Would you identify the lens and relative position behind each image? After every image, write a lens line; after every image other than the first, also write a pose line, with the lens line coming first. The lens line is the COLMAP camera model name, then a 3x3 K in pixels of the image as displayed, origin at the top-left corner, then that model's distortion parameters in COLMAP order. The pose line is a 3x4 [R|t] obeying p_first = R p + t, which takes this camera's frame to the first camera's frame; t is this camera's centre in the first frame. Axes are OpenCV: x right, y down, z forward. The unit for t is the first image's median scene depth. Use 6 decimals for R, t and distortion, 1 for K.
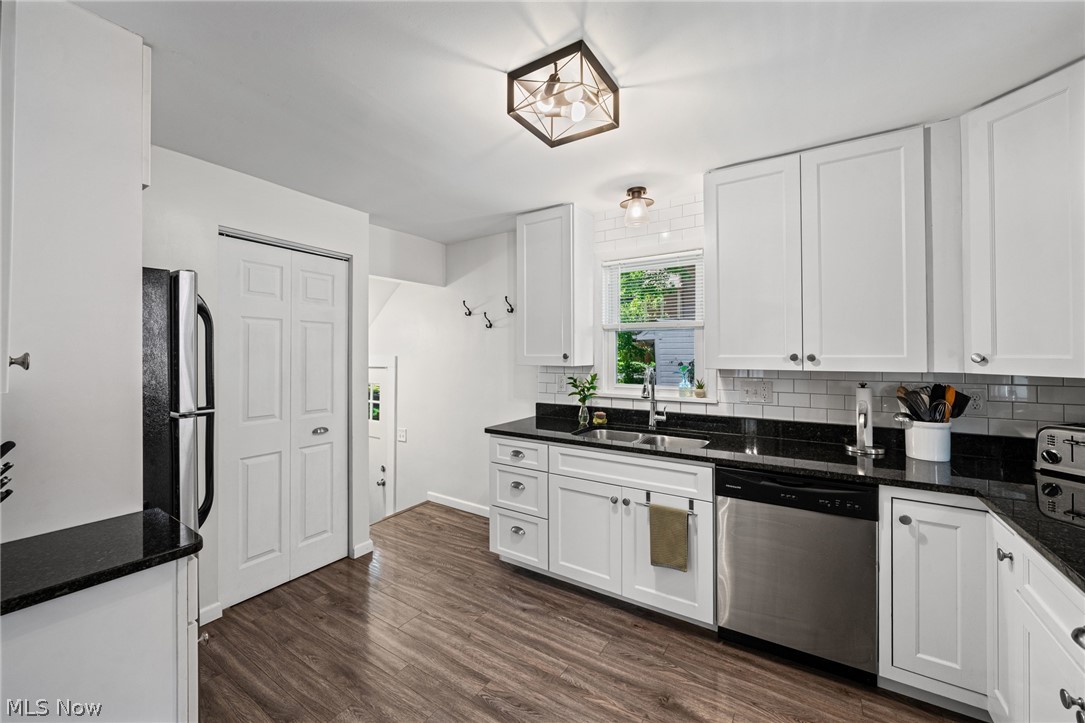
lens RADIAL K [[419.6, 0, 544.9], [0, 419.6, 346.8], [0, 0, 1]] dist [0.000324, -0.000127]
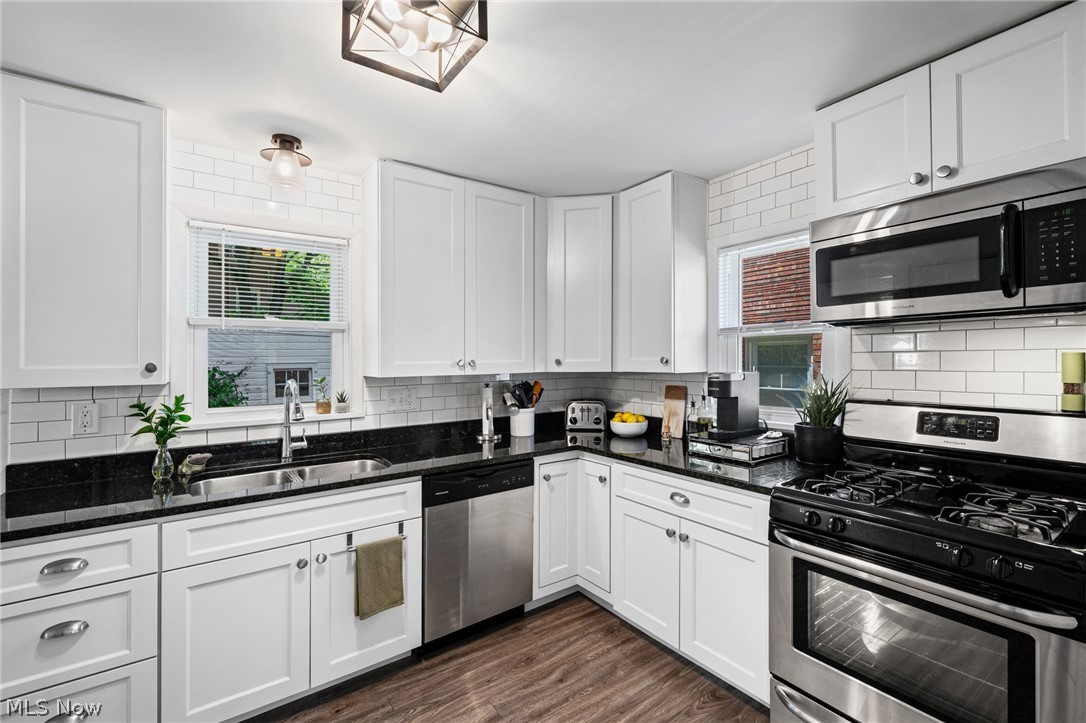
lens RADIAL K [[470.7, 0, 545.2], [0, 470.7, 356.8], [0, 0, 1]] dist [-0.000602, 0.000081]
pose [[0.368935, 0.002038, 0.929453, -0.468393], [-0.002543, 0.999996, -0.001183, 0.009263], [-0.929452, -0.001927, 0.368938, 0.335609]]
